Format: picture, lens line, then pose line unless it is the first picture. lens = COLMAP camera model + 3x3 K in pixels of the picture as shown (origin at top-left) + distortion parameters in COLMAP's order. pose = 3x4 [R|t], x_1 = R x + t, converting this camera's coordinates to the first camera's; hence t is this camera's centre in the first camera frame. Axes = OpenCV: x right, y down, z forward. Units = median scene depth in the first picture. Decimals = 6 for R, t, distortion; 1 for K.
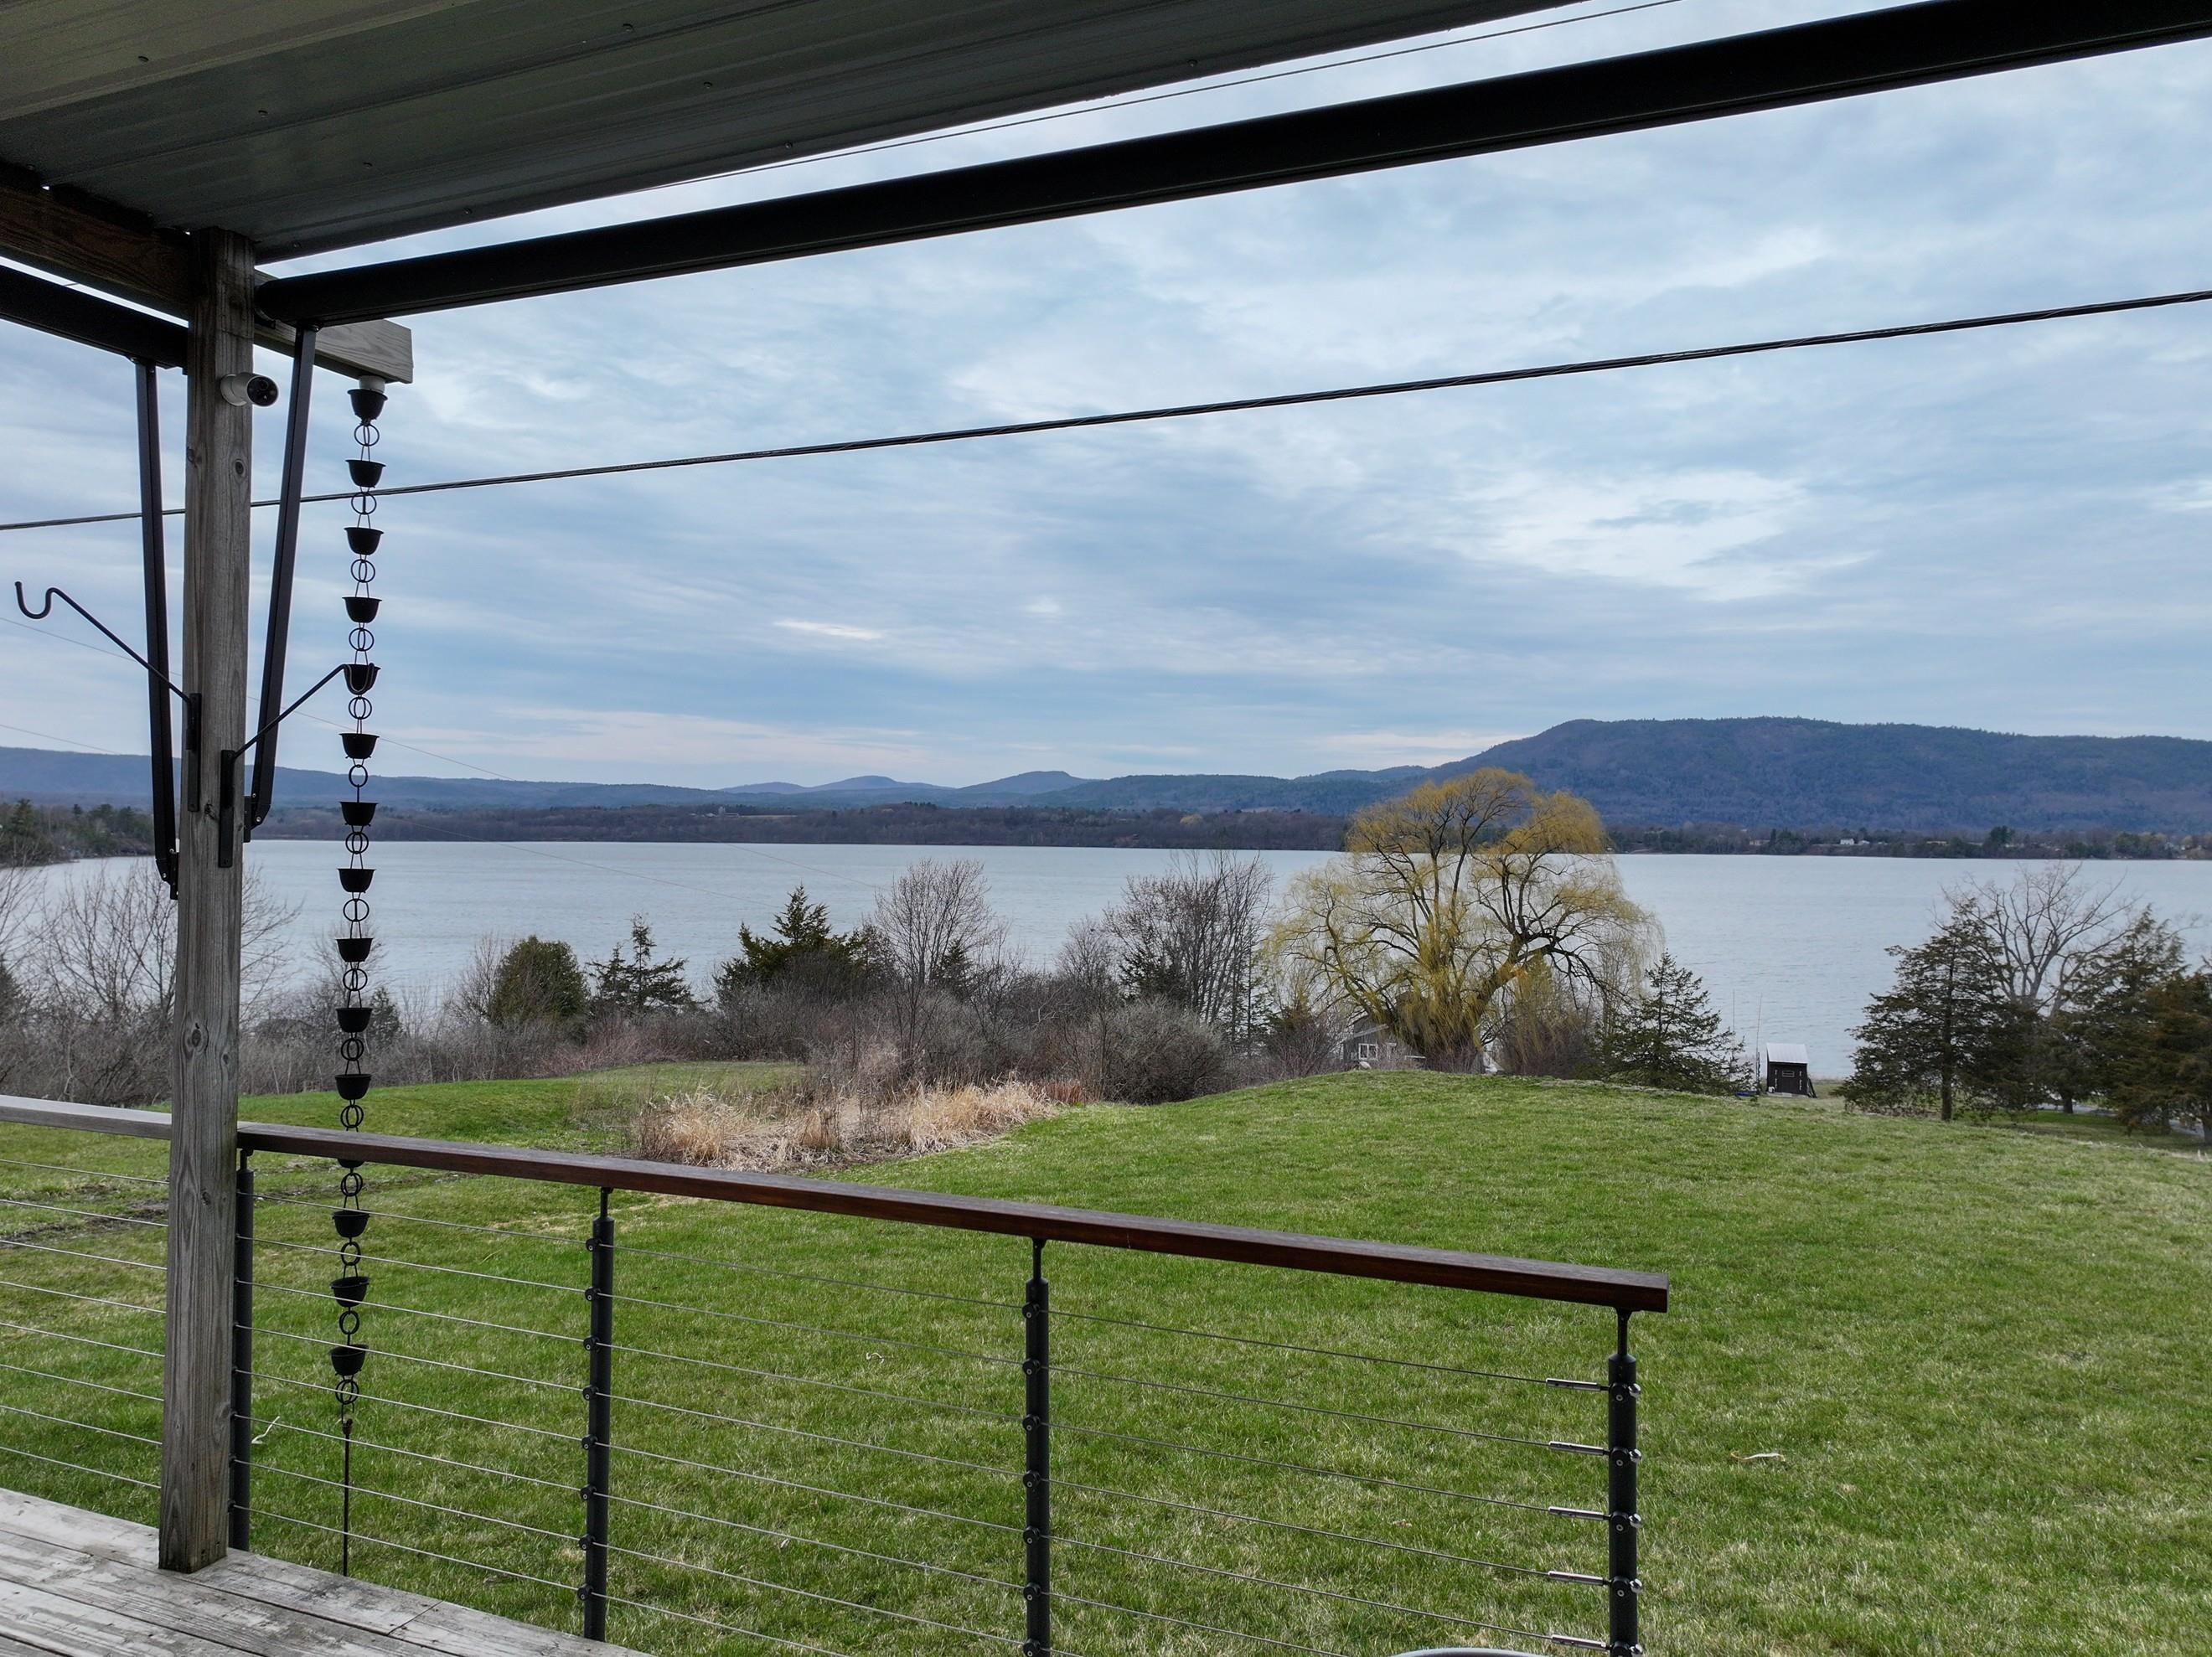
lens RADIAL K [[1555.5, 0, 1112.4], [0, 1555.5, 814.7], [0, 0, 1]] dist [-0.006448, 0.018321]
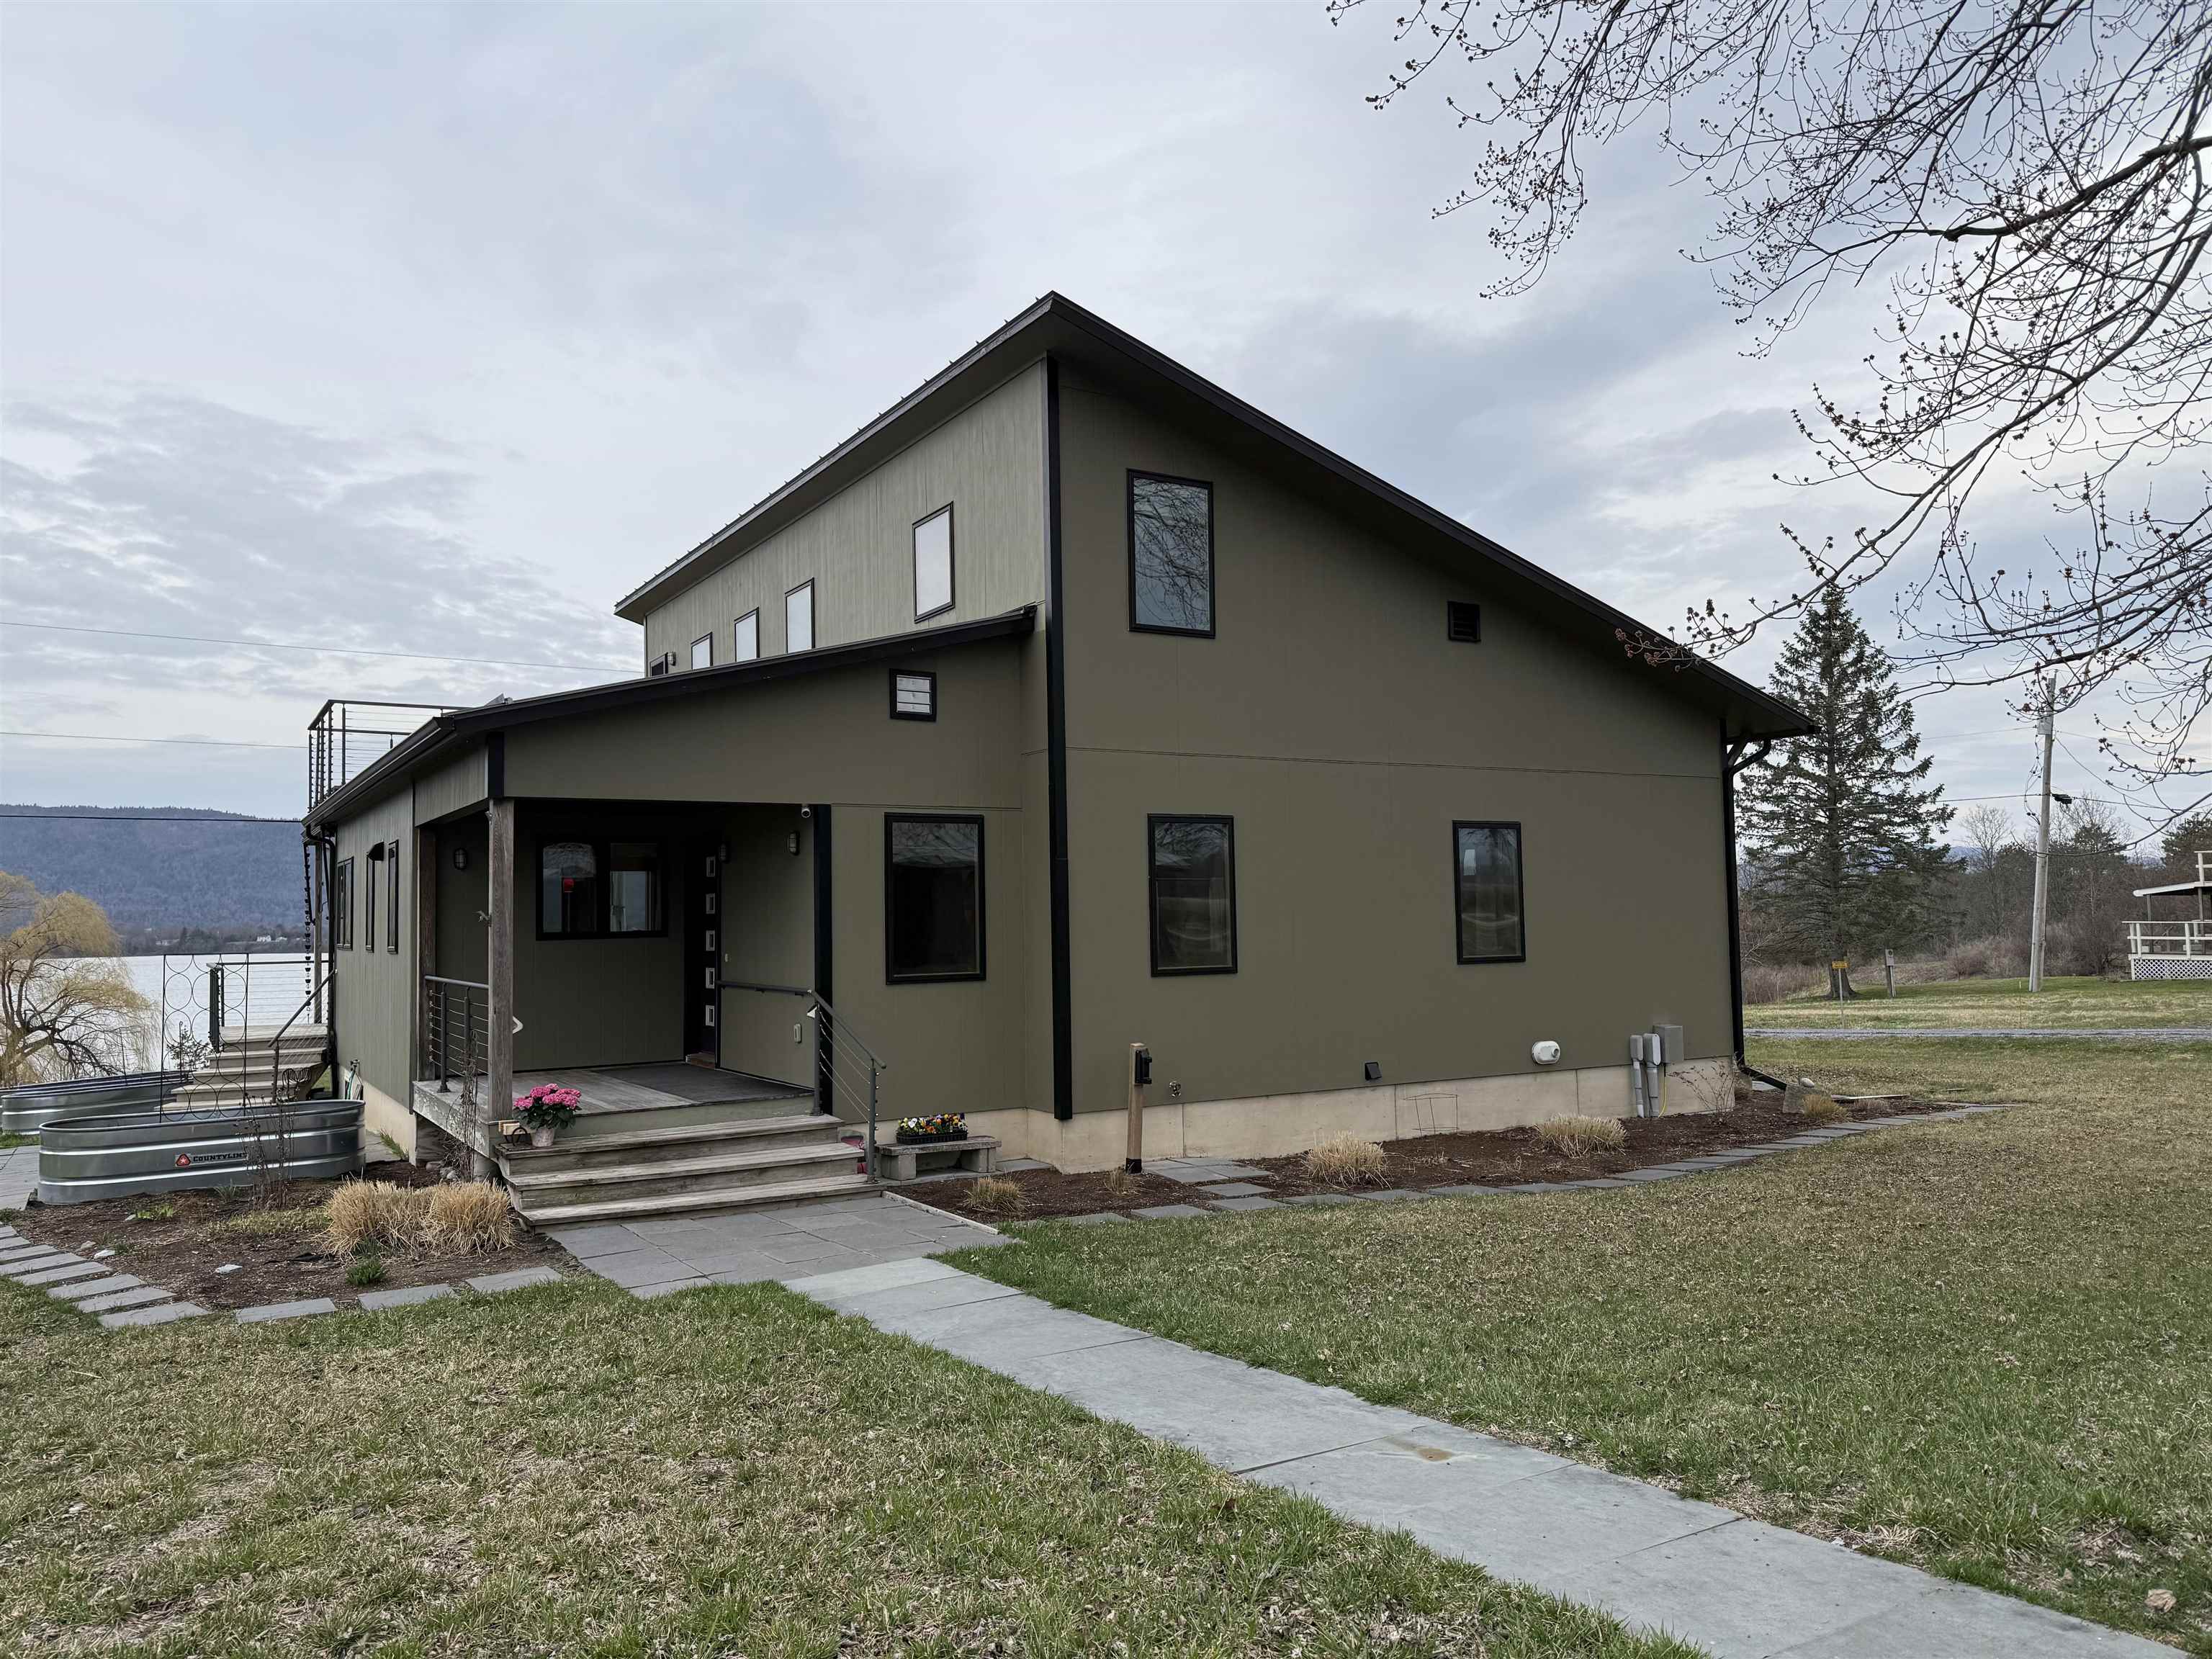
lens RADIAL K [[1550.3, 0, 1107.3], [0, 1550.3, 832.8], [0, 0, 1]] dist [0.036203, -0.041222]
pose [[0.591296, 0.027483, 0.805986, -0.162552], [0.012676, 0.998979, -0.043364, -0.000431], [-0.806355, 0.035858, 0.590344, -0.231568]]
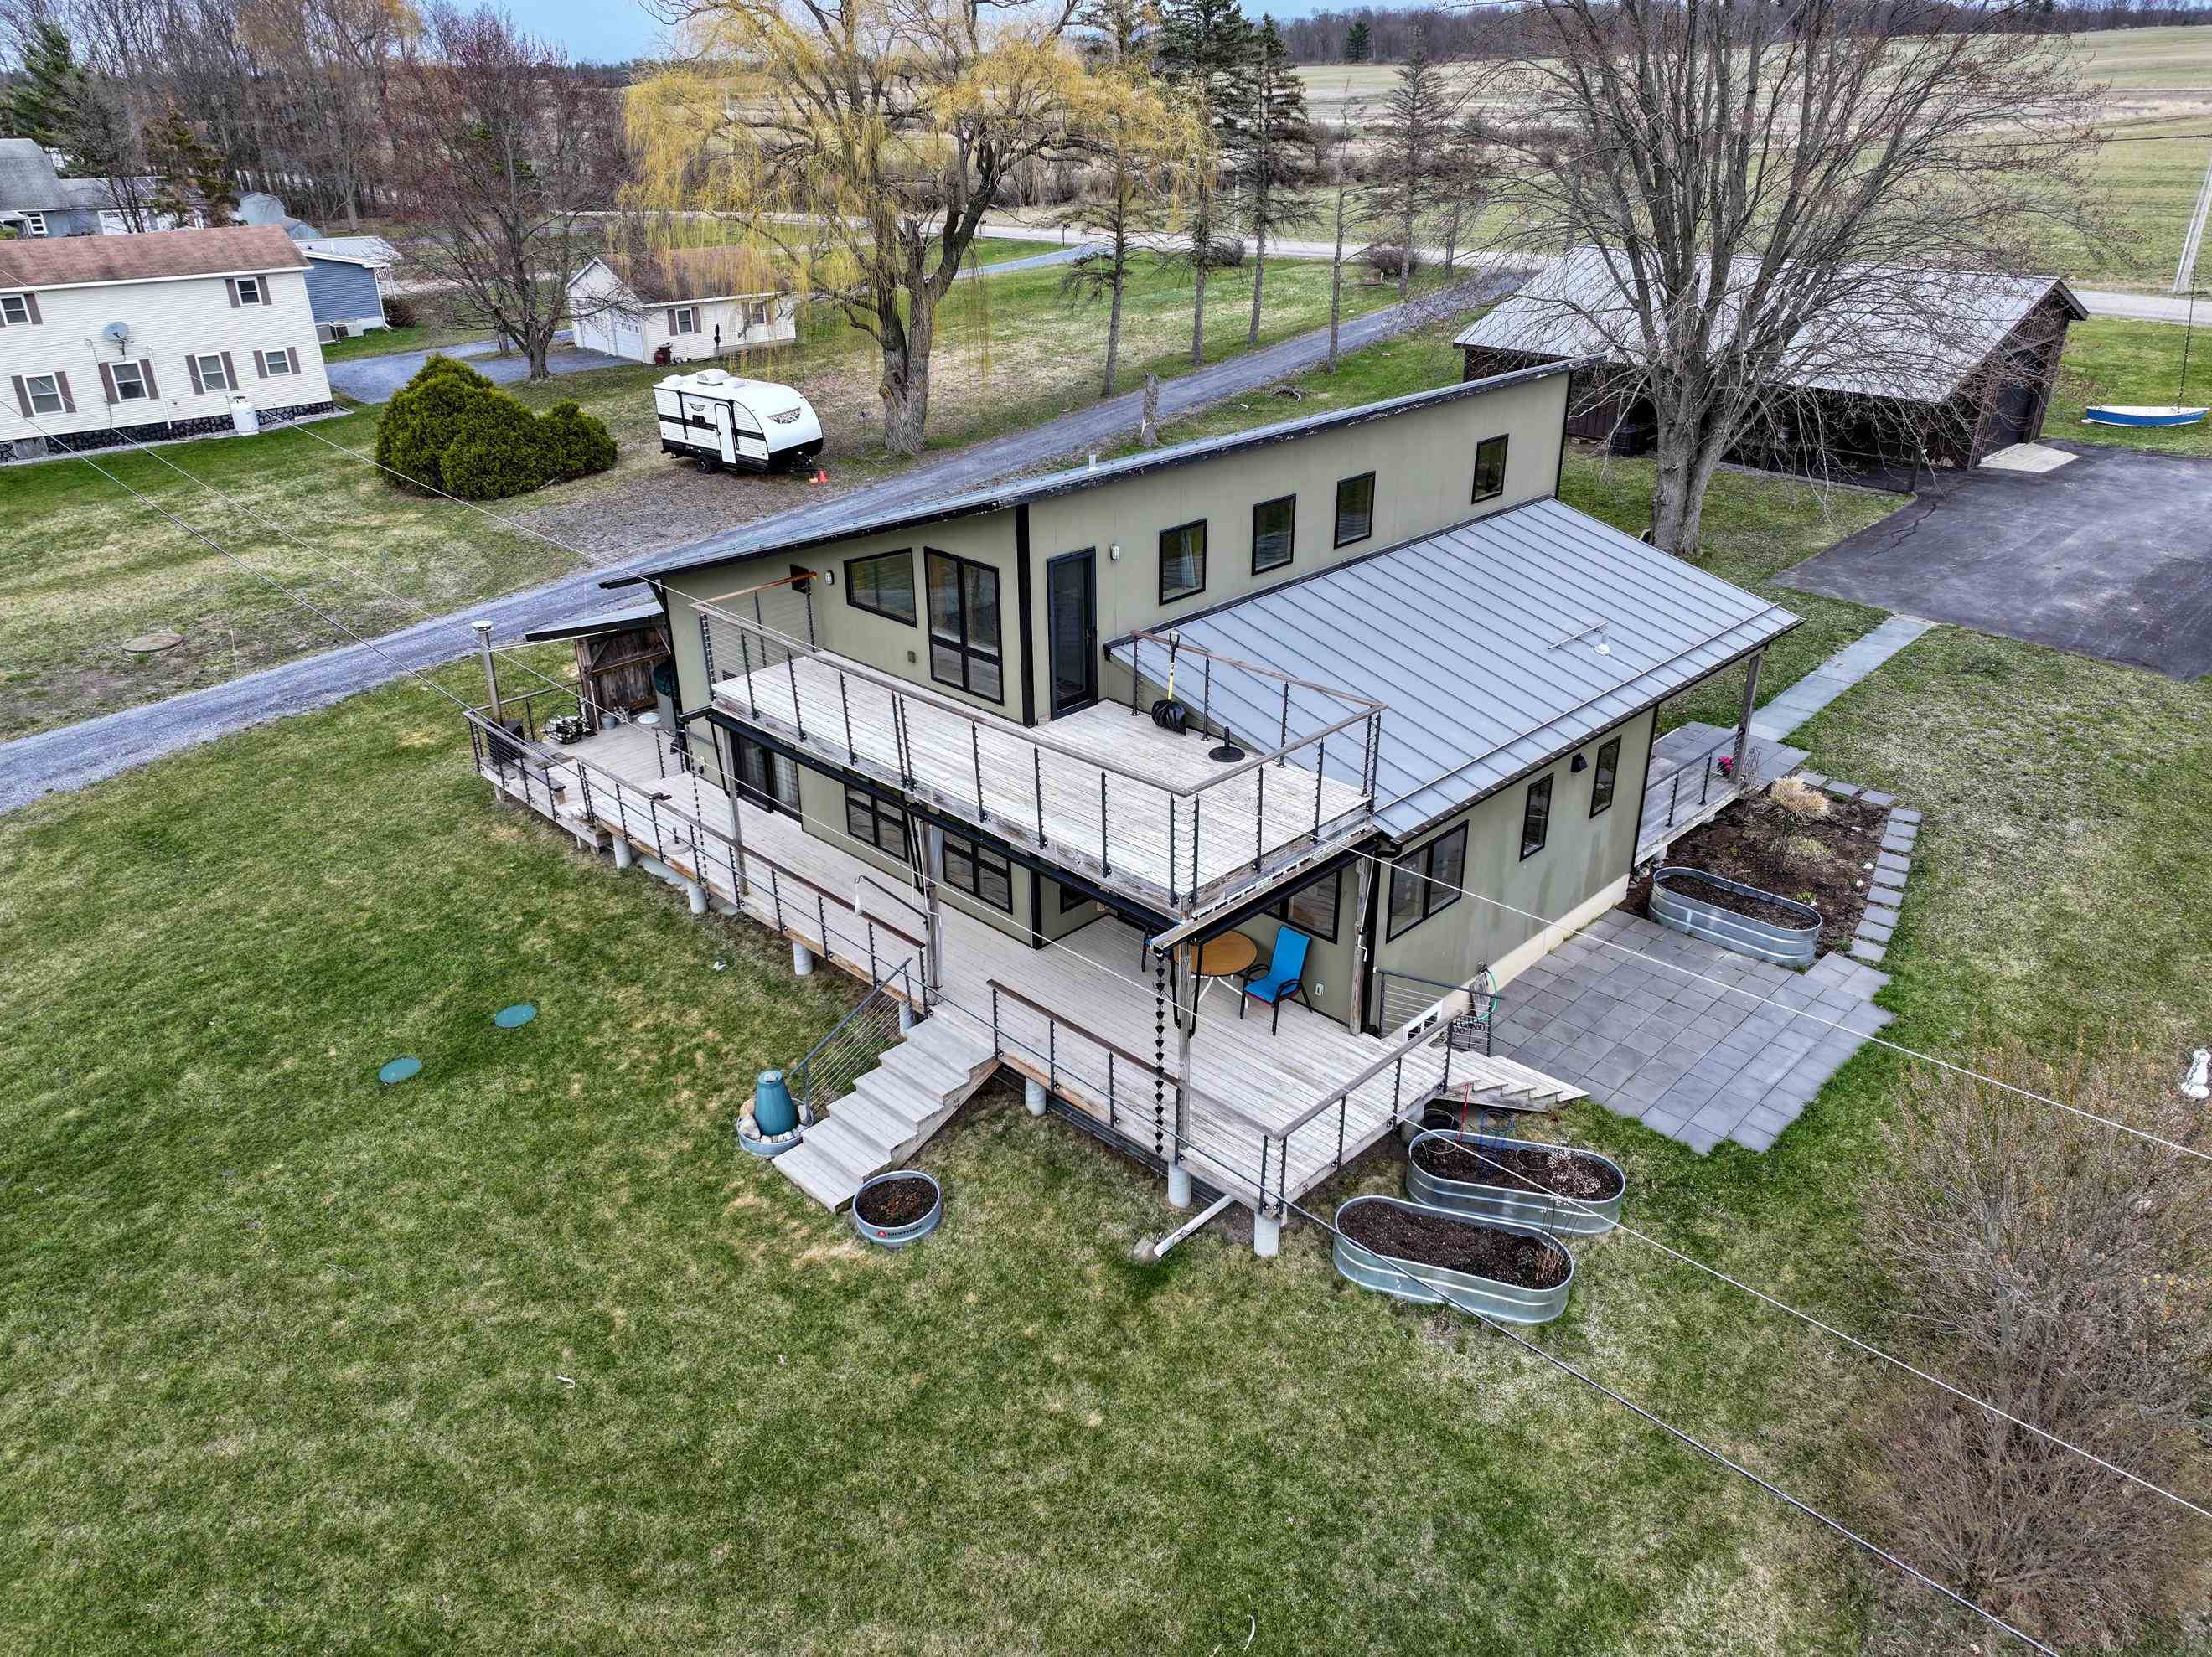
lens RADIAL K [[1555.5, 0, 1123.0], [0, 1555.5, 822.8], [0, 0, 1]] dist [-0.006448, 0.018321]
pose [[-0.928099, -0.162738, 0.334885, -0.078002], [-0.006570, 0.906443, 0.422277, -0.103122], [-0.372275, 0.389715, -0.842338, 0.193016]]
